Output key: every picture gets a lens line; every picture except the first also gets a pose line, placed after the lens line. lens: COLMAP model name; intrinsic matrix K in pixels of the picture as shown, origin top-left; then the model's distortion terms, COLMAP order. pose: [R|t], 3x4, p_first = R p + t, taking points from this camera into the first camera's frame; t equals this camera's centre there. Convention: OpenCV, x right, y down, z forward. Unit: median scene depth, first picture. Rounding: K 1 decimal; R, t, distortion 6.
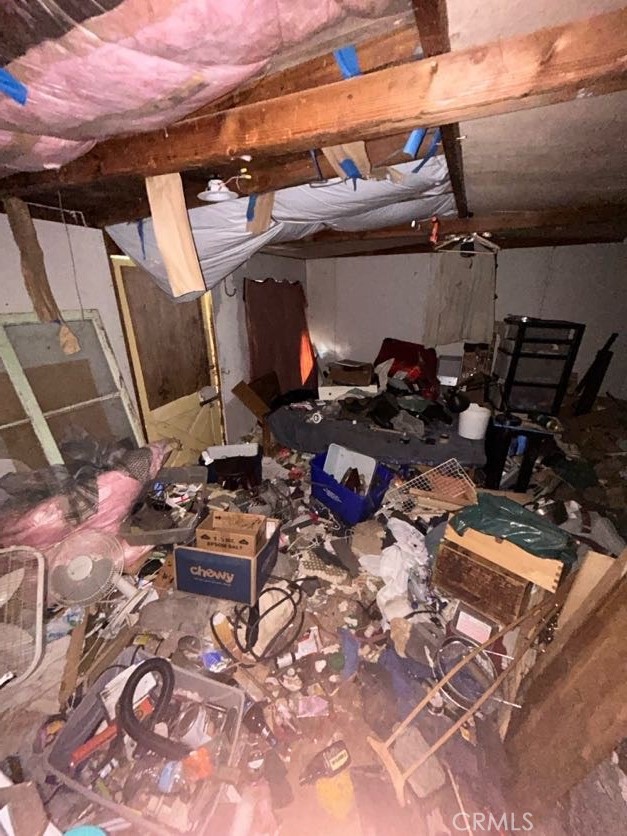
lens RADIAL K [[334.8, 0, 313.5], [0, 334.8, 418.0], [0, 0, 1]] dist [-0.000162, -0.000005]
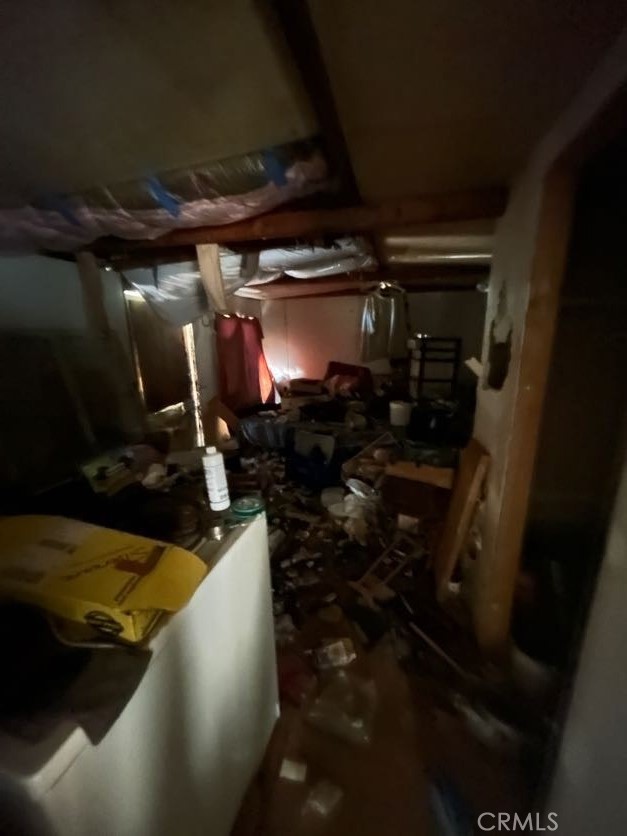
lens RADIAL K [[337.7, 0, 313.5], [0, 337.7, 418.0], [0, 0, 1]] dist [-0.000195, -0.000034]
pose [[0.984524, -0.055562, 0.166211, -0.120093], [0.075063, 0.990705, -0.113444, 0.203054], [-0.158363, 0.124165, 0.979543, -0.344647]]
